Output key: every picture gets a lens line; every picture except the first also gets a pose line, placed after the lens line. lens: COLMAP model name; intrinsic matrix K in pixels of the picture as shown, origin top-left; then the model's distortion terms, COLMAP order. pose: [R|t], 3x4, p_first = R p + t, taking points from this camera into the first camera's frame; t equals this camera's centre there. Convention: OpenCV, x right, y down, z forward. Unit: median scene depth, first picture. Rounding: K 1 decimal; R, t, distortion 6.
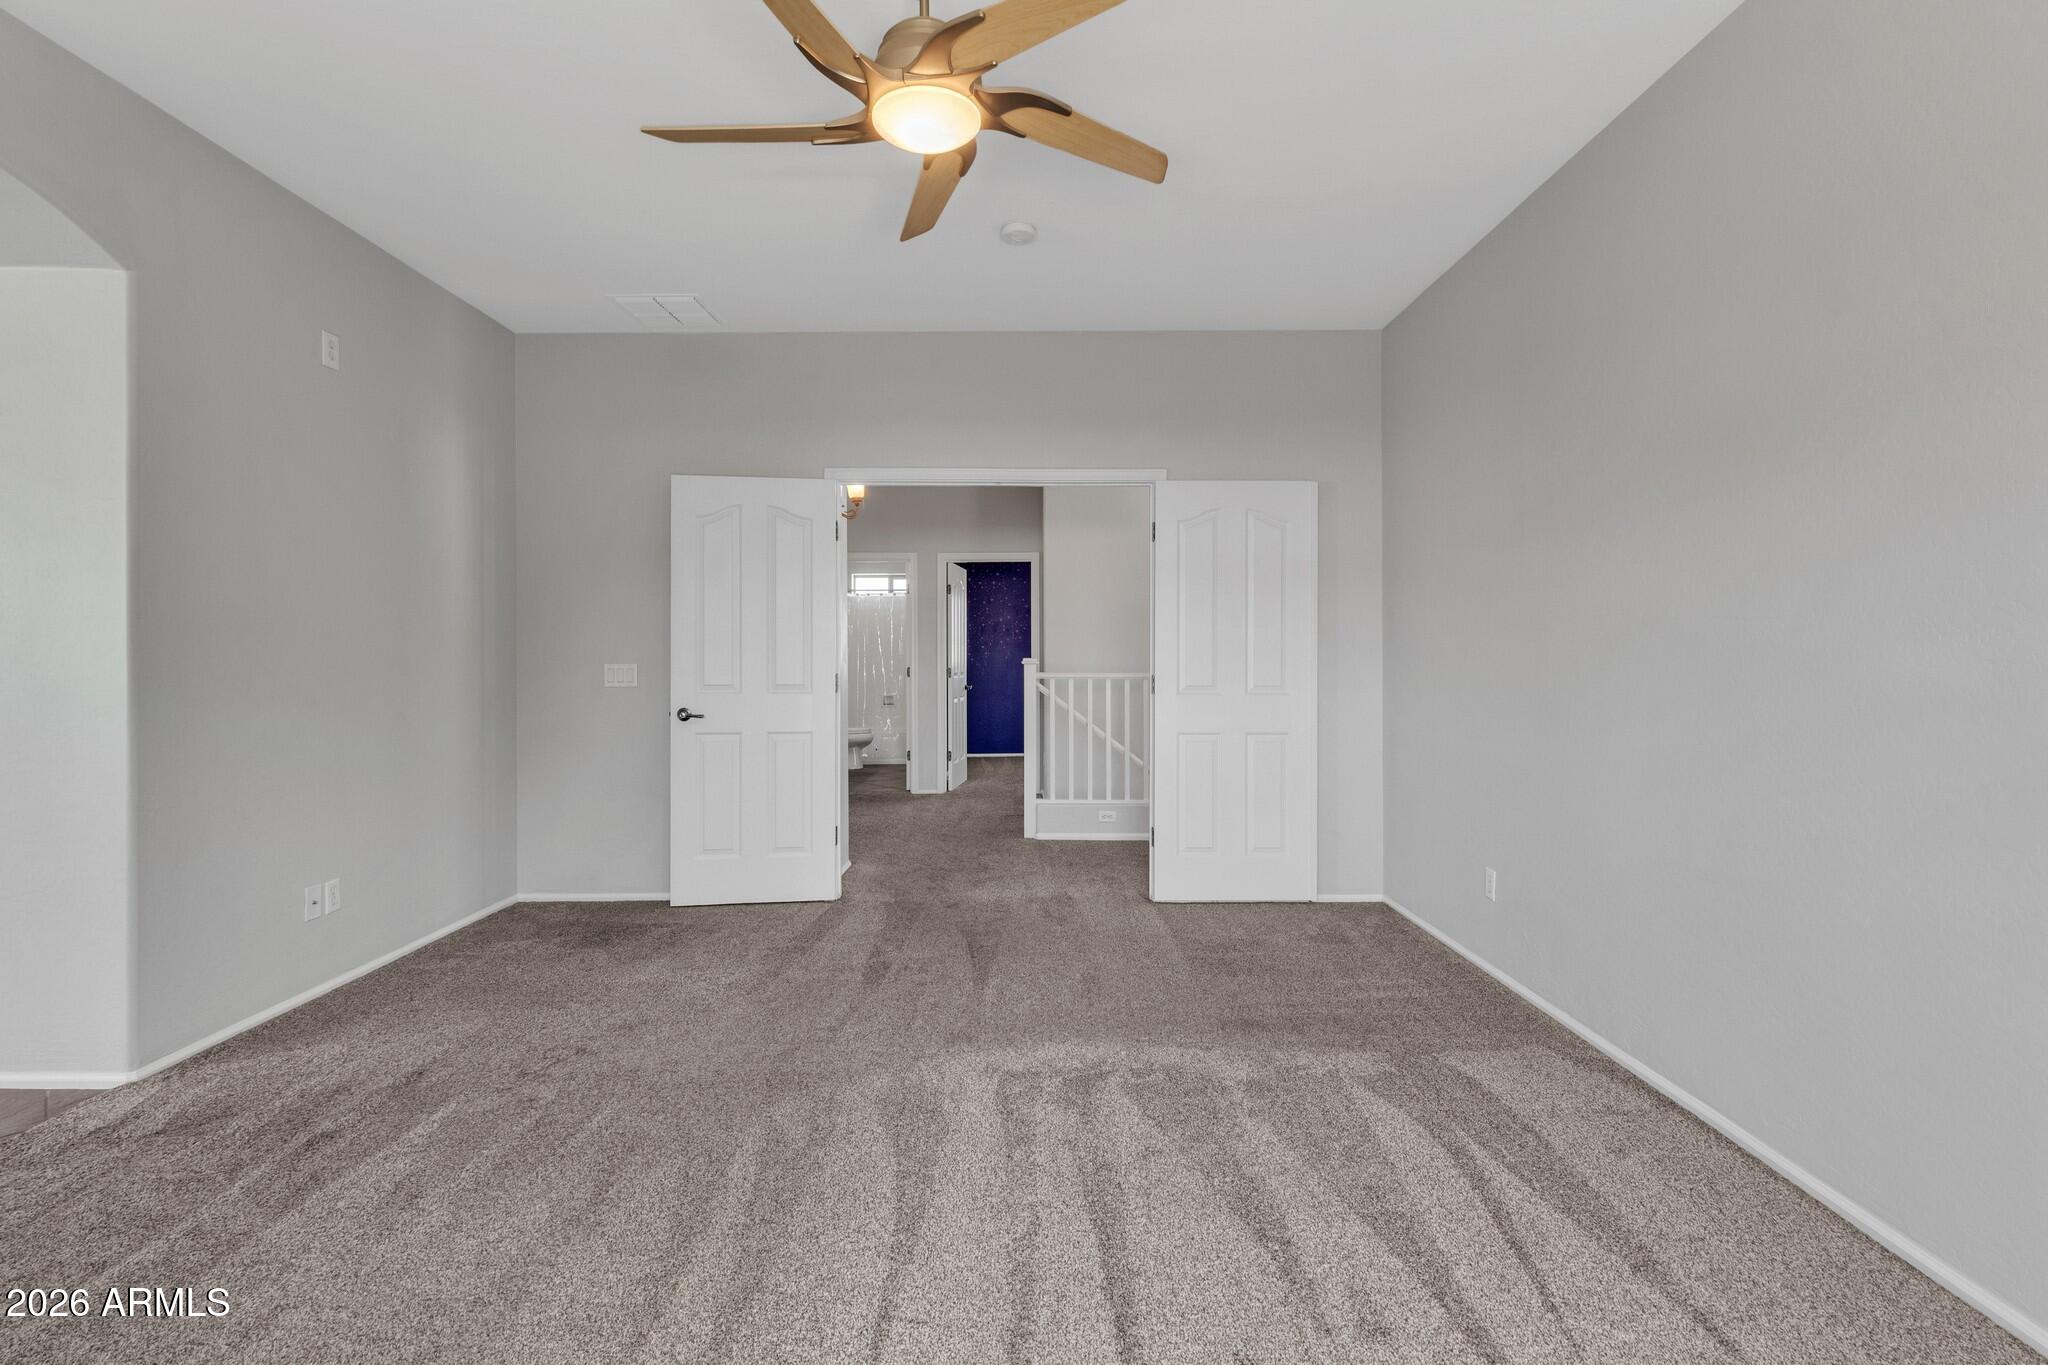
lens RADIAL K [[956.3, 0, 1024.1], [0, 956.3, 659.7], [0, 0, 1]] dist [0.002552, 0.000291]
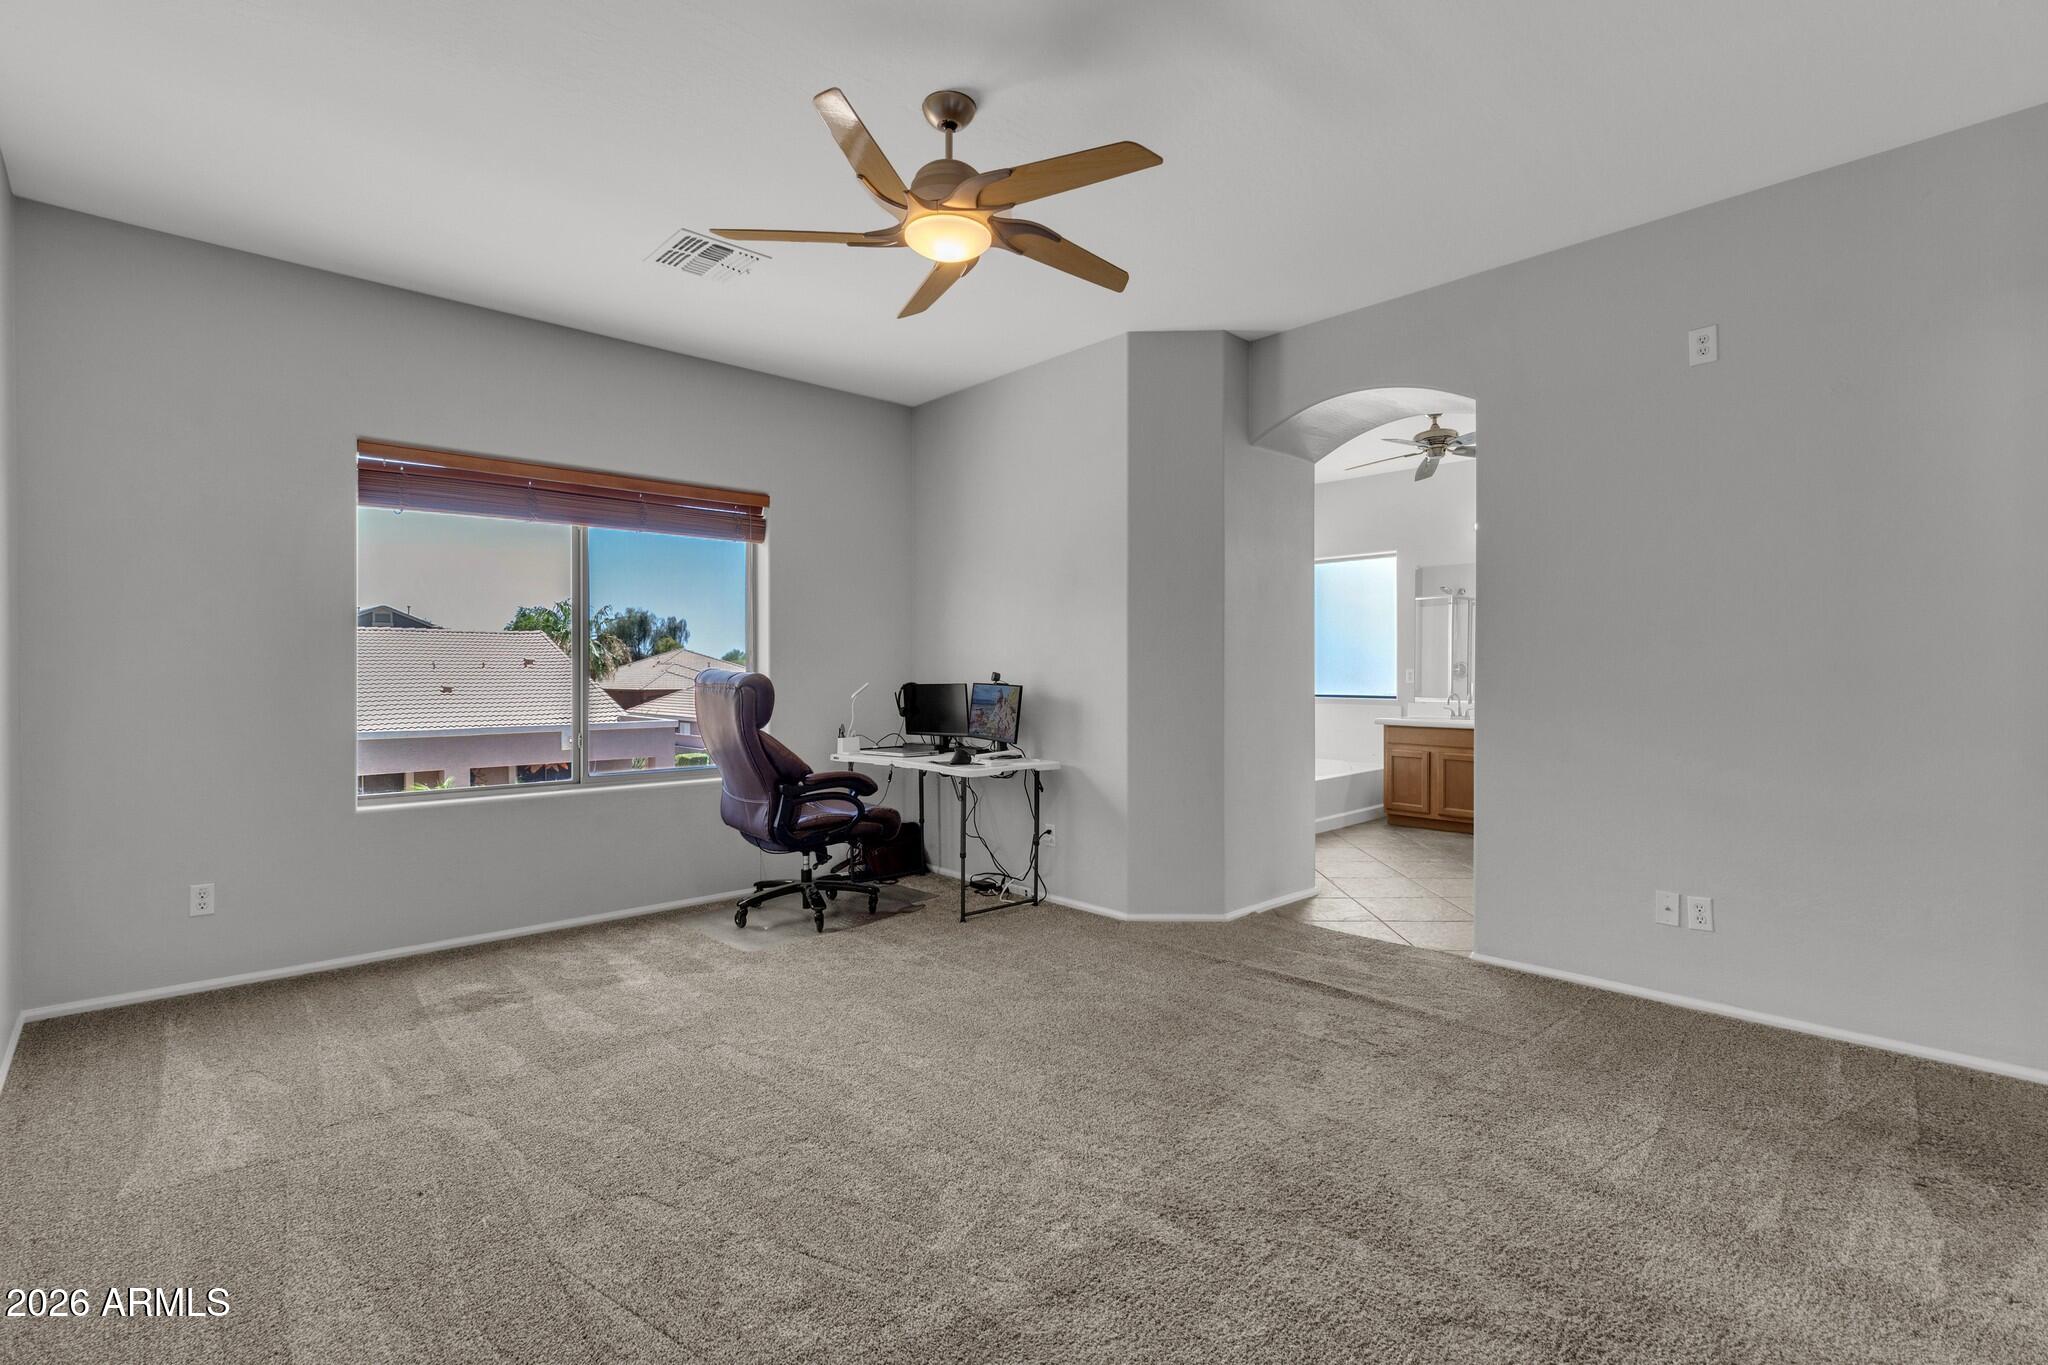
lens RADIAL K [[952.5, 0, 1026.3], [0, 952.5, 669.4], [0, 0, 1]] dist [0.003290, 0.000146]
pose [[-0.728559, -0.001059, -0.684982, 0.537803], [0.001552, 0.999994, -0.003196, 0.005194], [0.684981, -0.003392, -0.728553, 1.553194]]
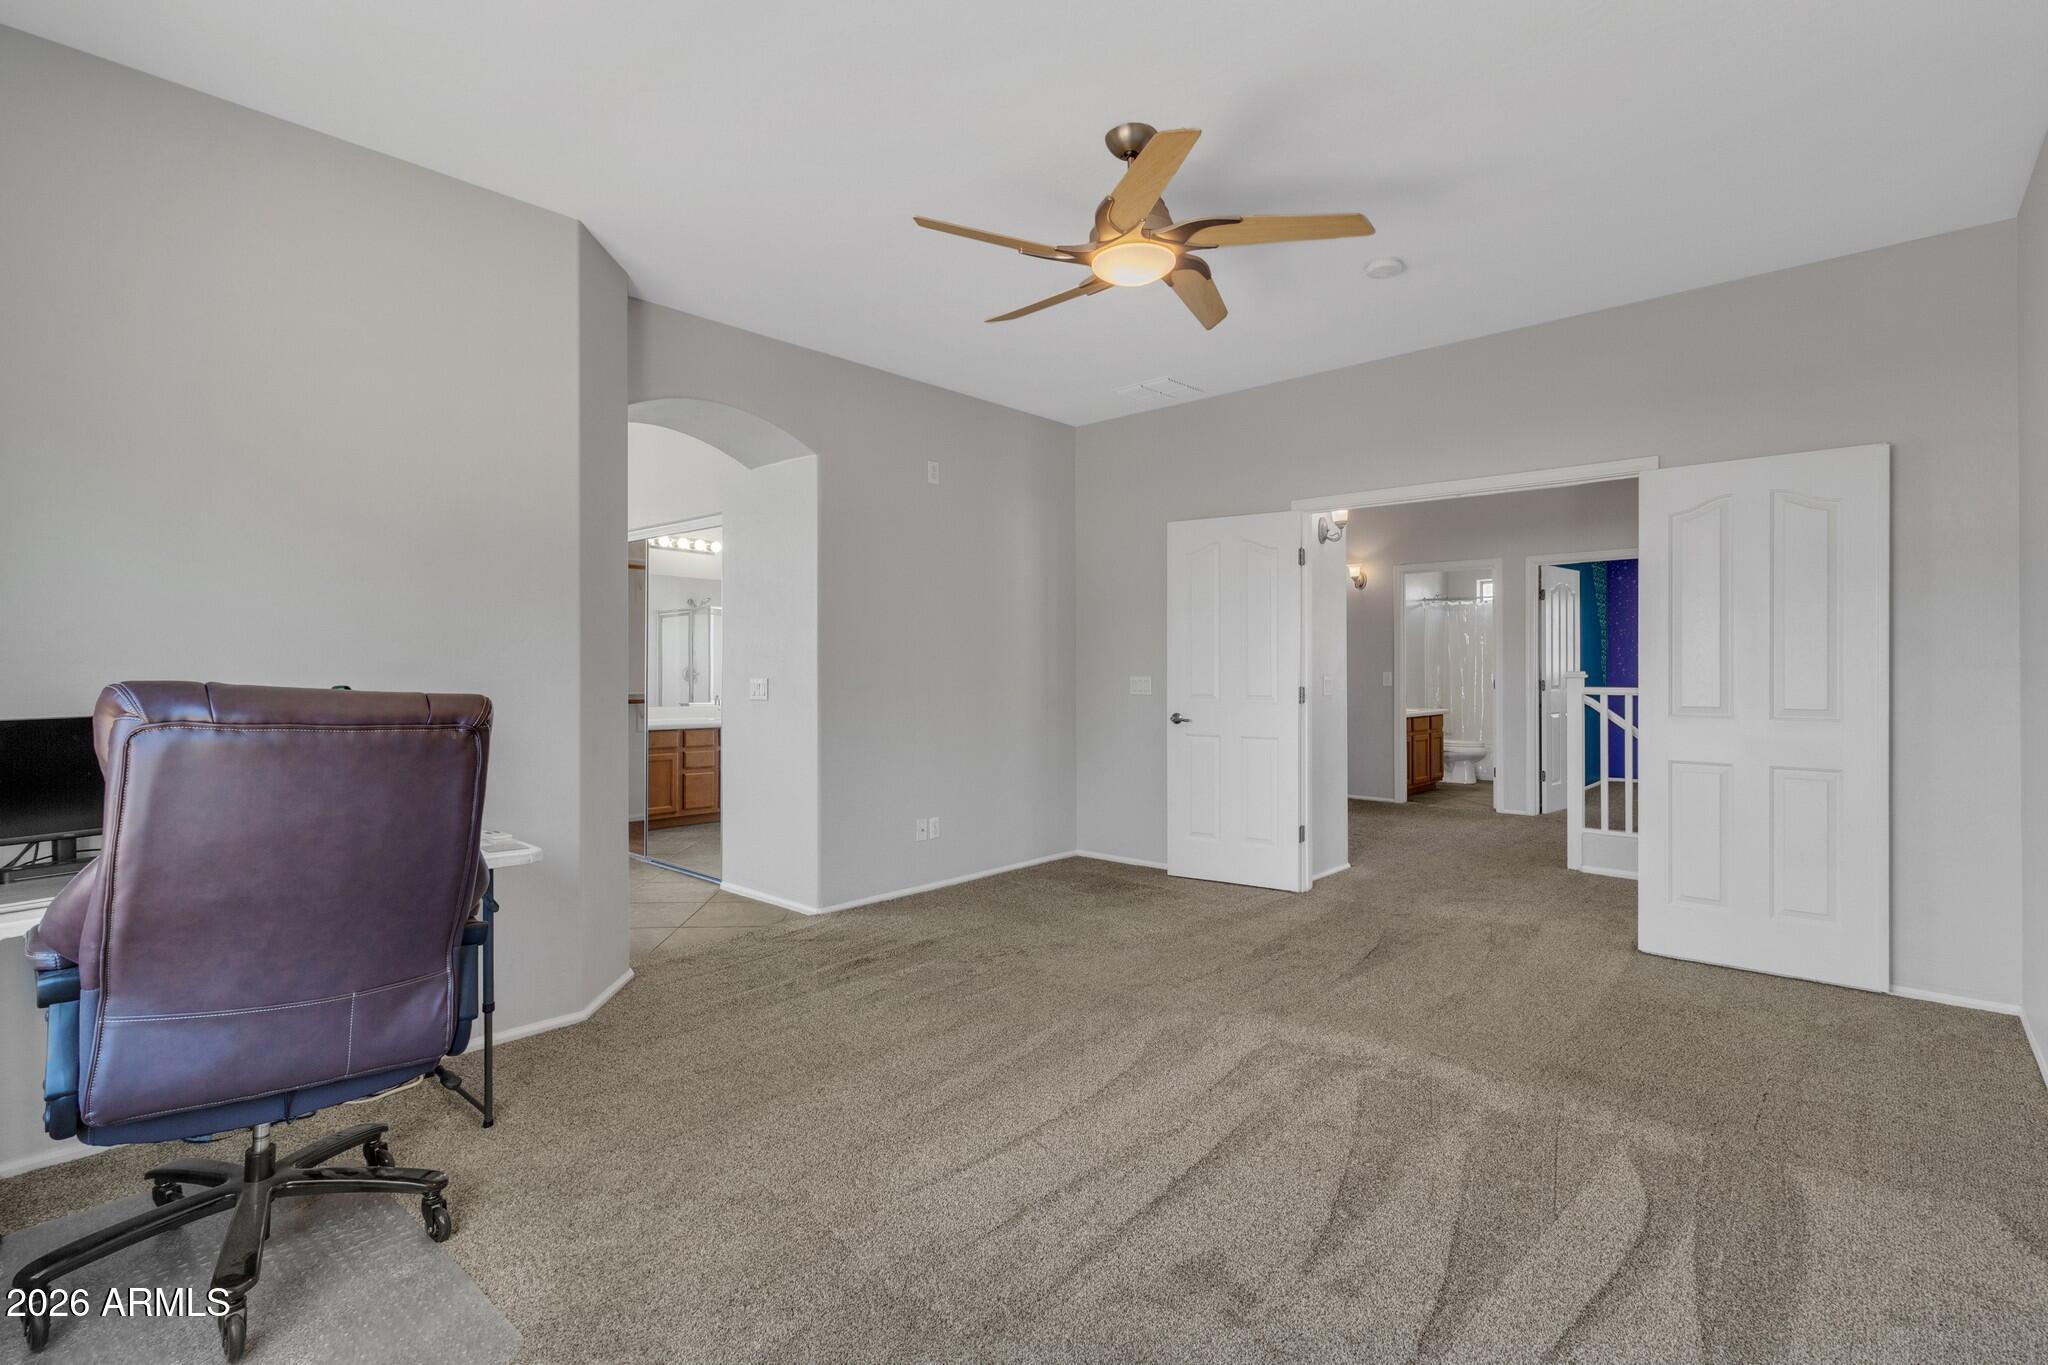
lens RADIAL K [[952.5, 0, 1026.3], [0, 952.5, 669.4], [0, 0, 1]] dist [0.003290, 0.000146]
pose [[0.742767, 0.001537, -0.669548, 0.515048], [0.000475, 0.999996, 0.002823, -0.014589], [0.669550, -0.002415, 0.742763, -0.044384]]
